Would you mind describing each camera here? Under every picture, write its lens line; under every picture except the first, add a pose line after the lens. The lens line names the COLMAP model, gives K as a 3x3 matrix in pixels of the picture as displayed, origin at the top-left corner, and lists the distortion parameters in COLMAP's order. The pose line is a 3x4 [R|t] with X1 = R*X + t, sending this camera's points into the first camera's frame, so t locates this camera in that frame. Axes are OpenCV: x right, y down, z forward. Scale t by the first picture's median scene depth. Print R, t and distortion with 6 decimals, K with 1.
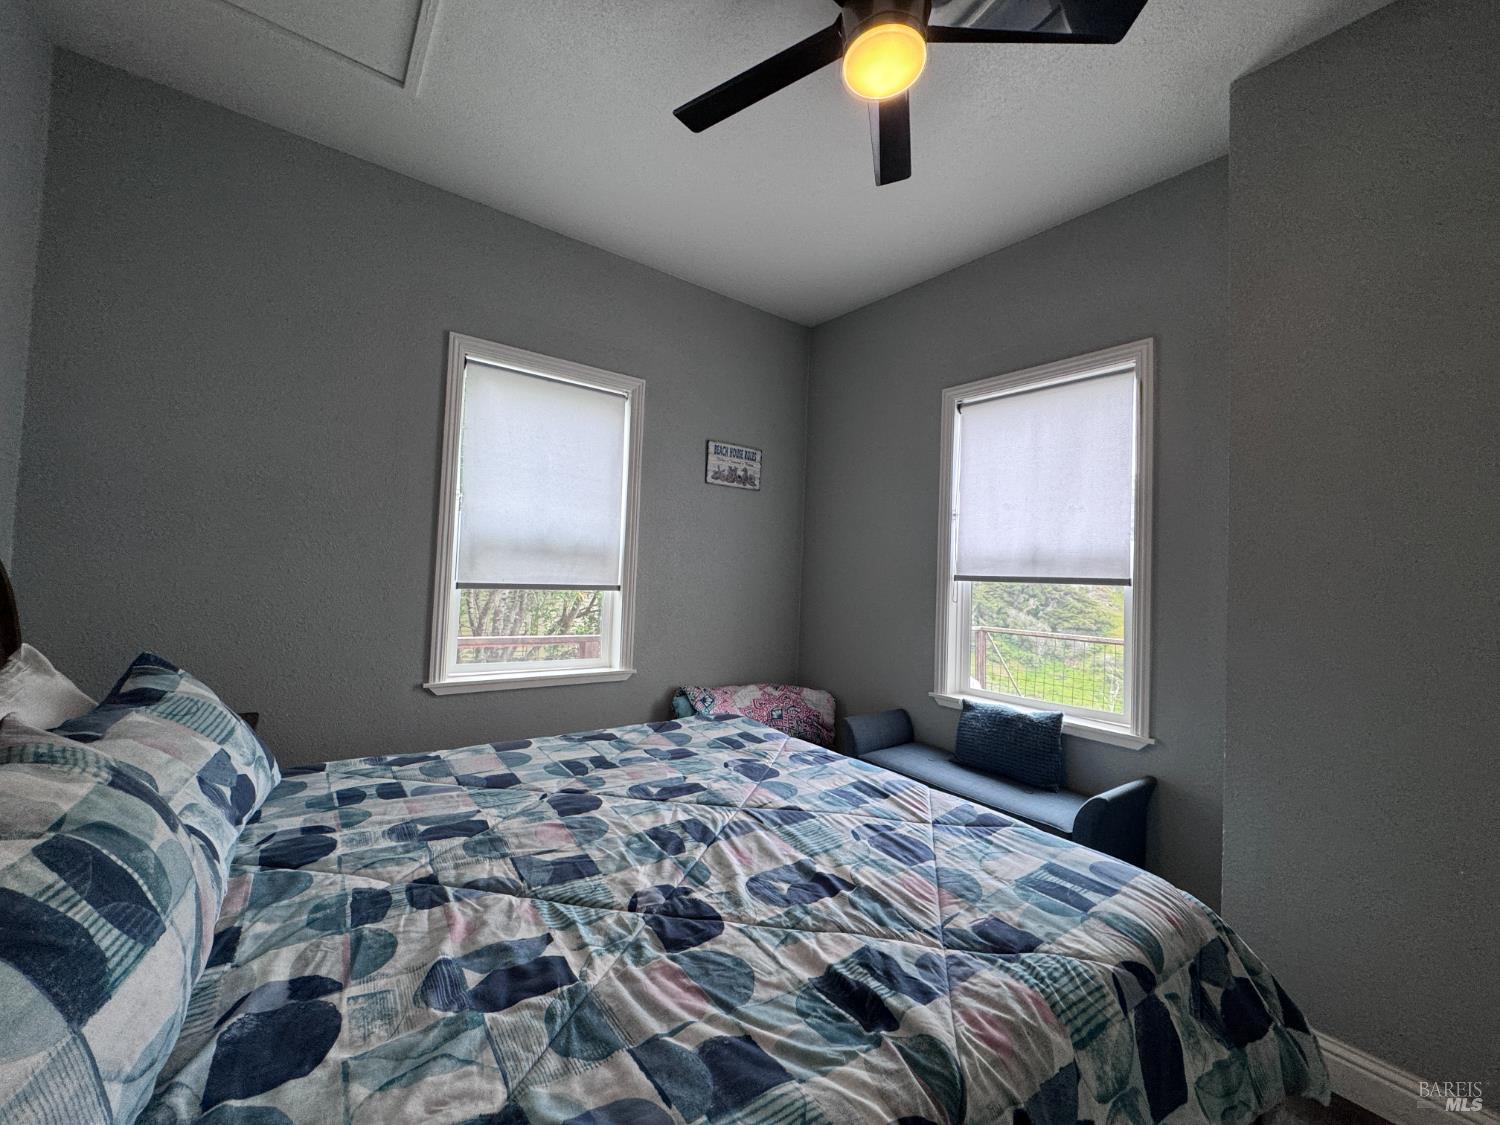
lens RADIAL K [[601.4, 0, 746.5], [0, 601.4, 565.6], [0, 0, 1]] dist [-0.003217, 0.000574]
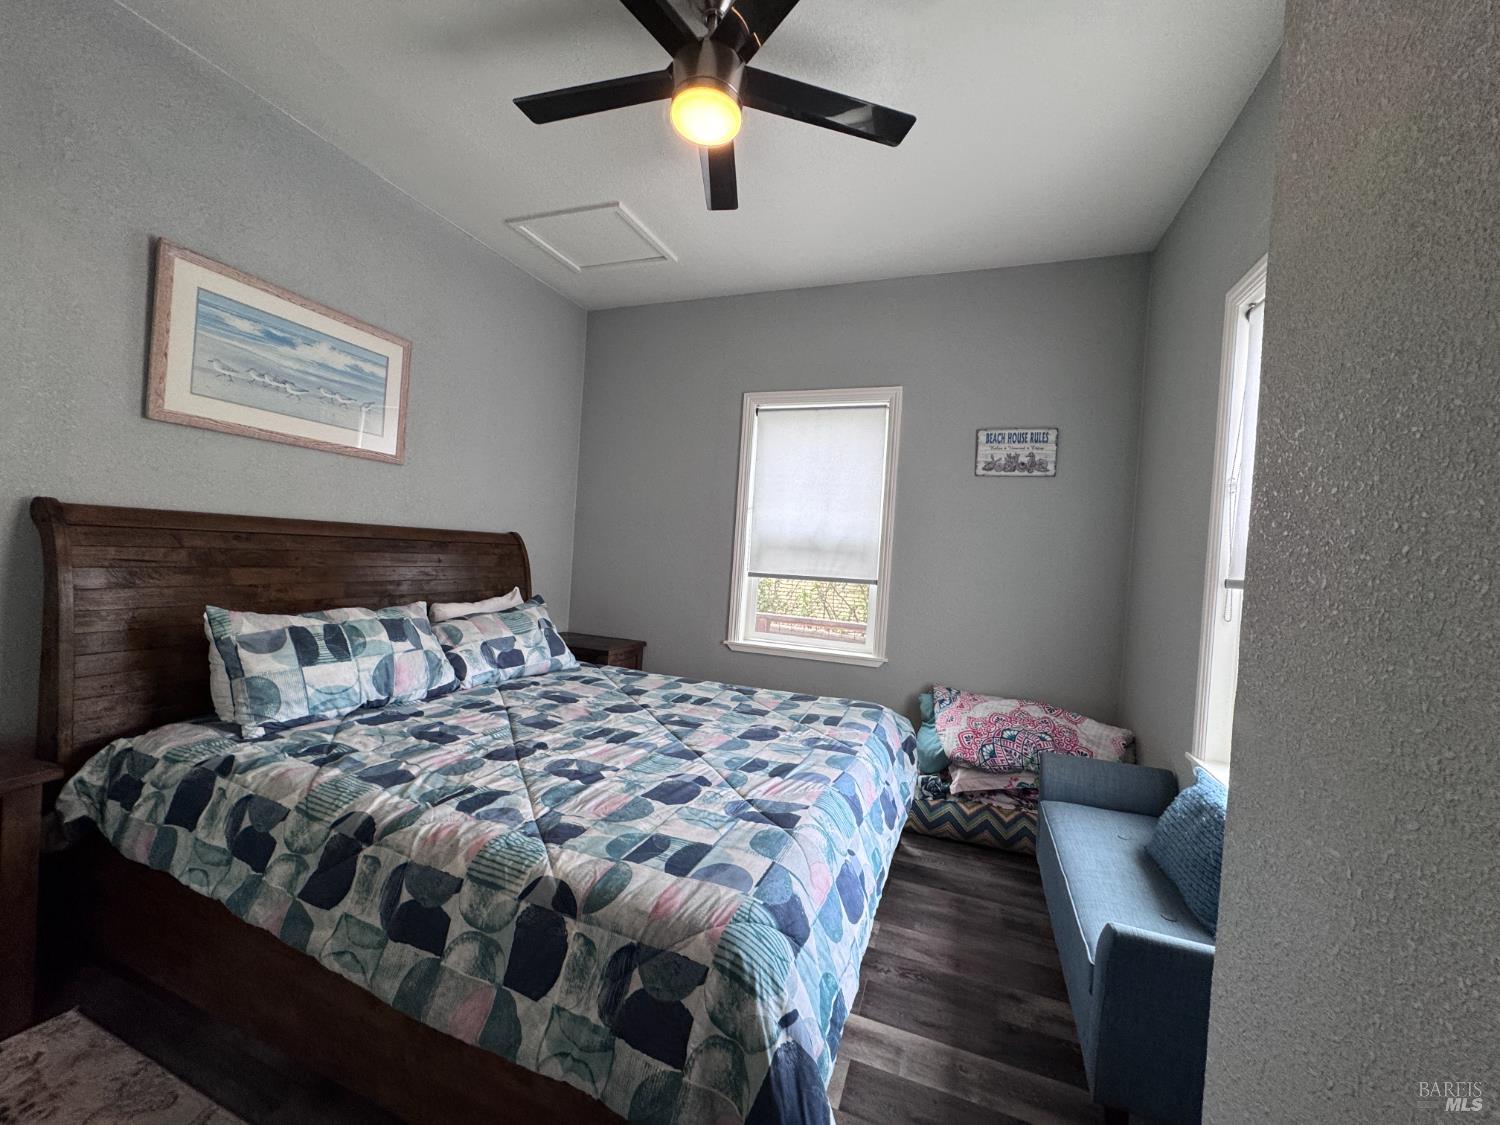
lens RADIAL K [[601.4, 0, 748.9], [0, 601.4, 564.0], [0, 0, 1]] dist [-0.003217, 0.000574]
pose [[0.537177, 0.009262, -0.843419, 1.060823], [-0.019310, 0.999813, -0.001320, 0.017328], [0.843248, 0.016995, 0.537255, 0.386403]]
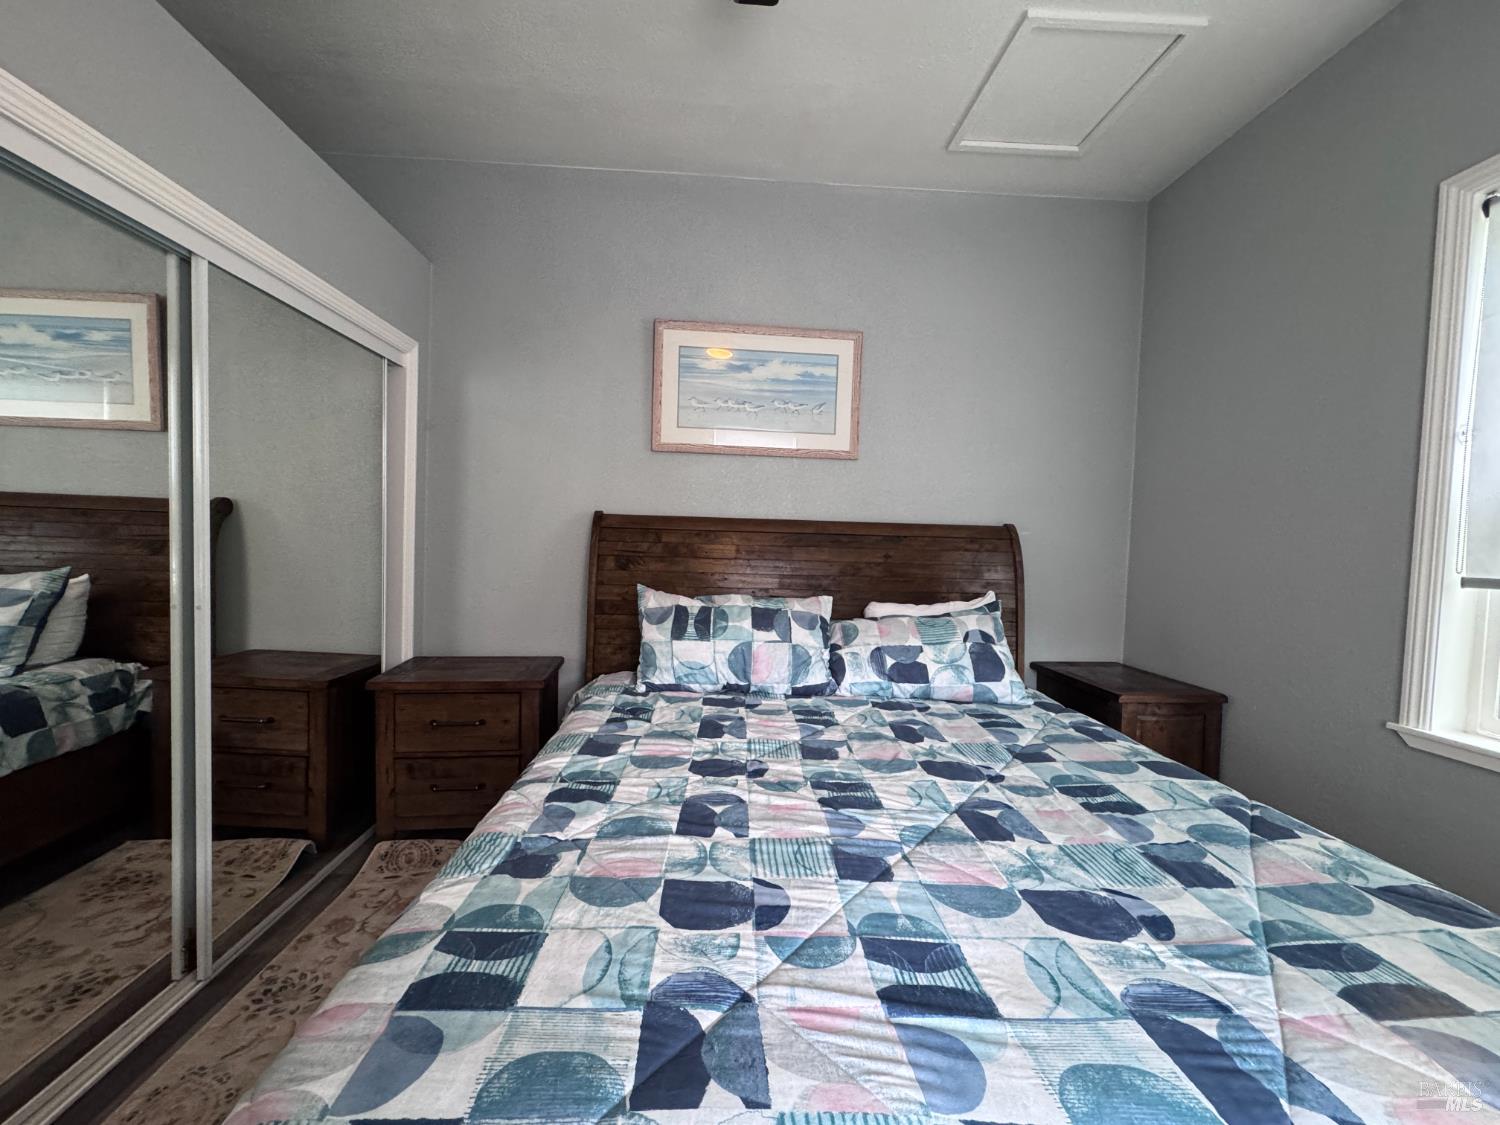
lens RADIAL K [[601.4, 0, 746.3], [0, 601.4, 560.0], [0, 0, 1]] dist [-0.003217, 0.000574]
pose [[-0.560263, -0.029885, -0.827776, 0.654795], [-0.031030, 0.999405, -0.015079, 0.066844], [0.827734, 0.017237, -0.560856, 1.134073]]
